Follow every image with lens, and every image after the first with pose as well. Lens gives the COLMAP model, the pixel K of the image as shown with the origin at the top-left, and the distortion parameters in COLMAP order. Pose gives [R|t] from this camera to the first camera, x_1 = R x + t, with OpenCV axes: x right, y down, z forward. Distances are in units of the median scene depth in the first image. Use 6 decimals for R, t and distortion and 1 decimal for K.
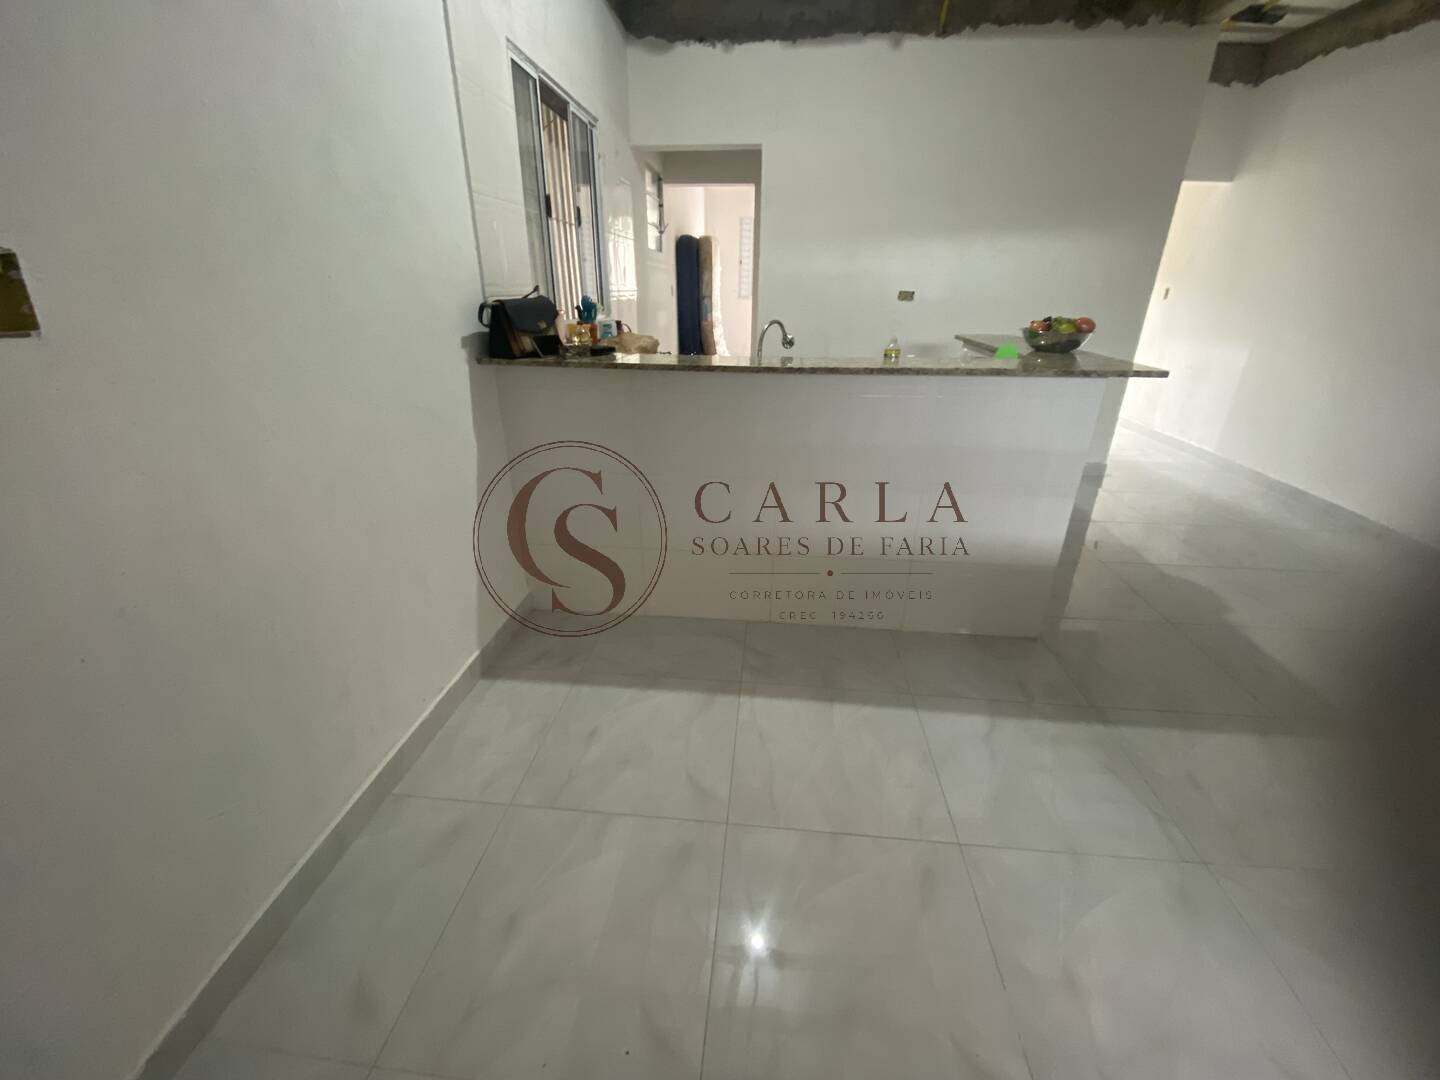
lens RADIAL K [[607.8, 0, 720.0], [0, 607.8, 540.0], [0, 0, 1]] dist [0.001263, -0.013818]
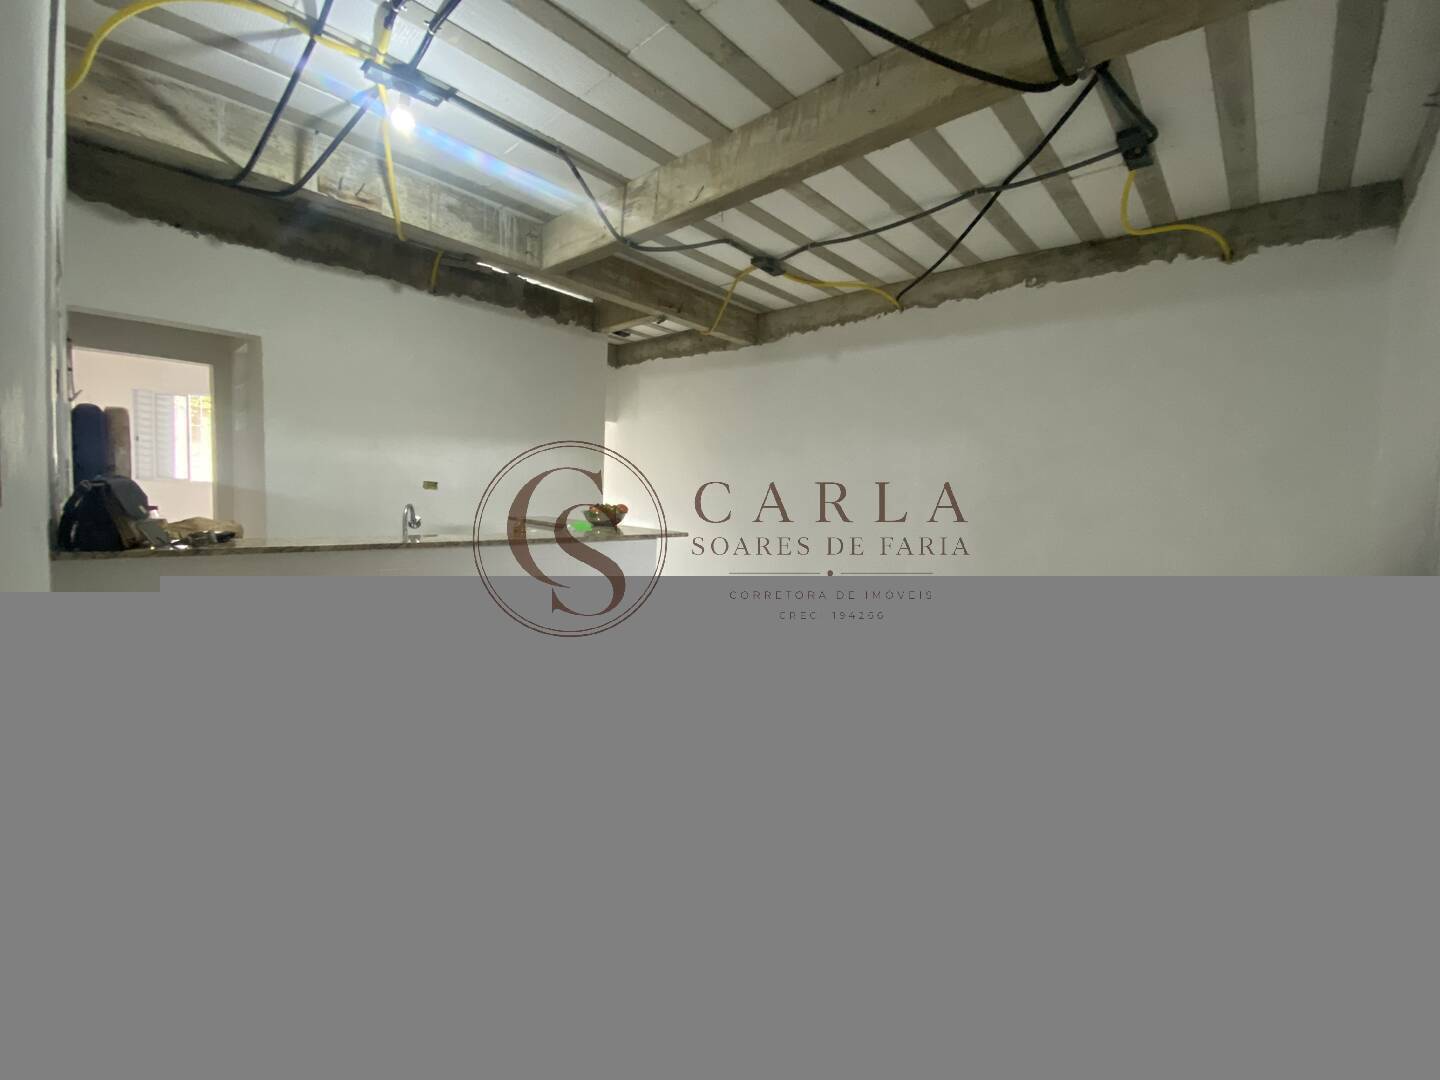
lens RADIAL K [[607.8, 0, 720.0], [0, 607.8, 540.0], [0, 0, 1]] dist [0.001263, -0.013818]
pose [[0.592106, -0.040166, 0.804858, -0.334338], [0.270409, 0.950753, -0.151484, 0.016428], [-0.759137, 0.307336, 0.573808, -0.037574]]
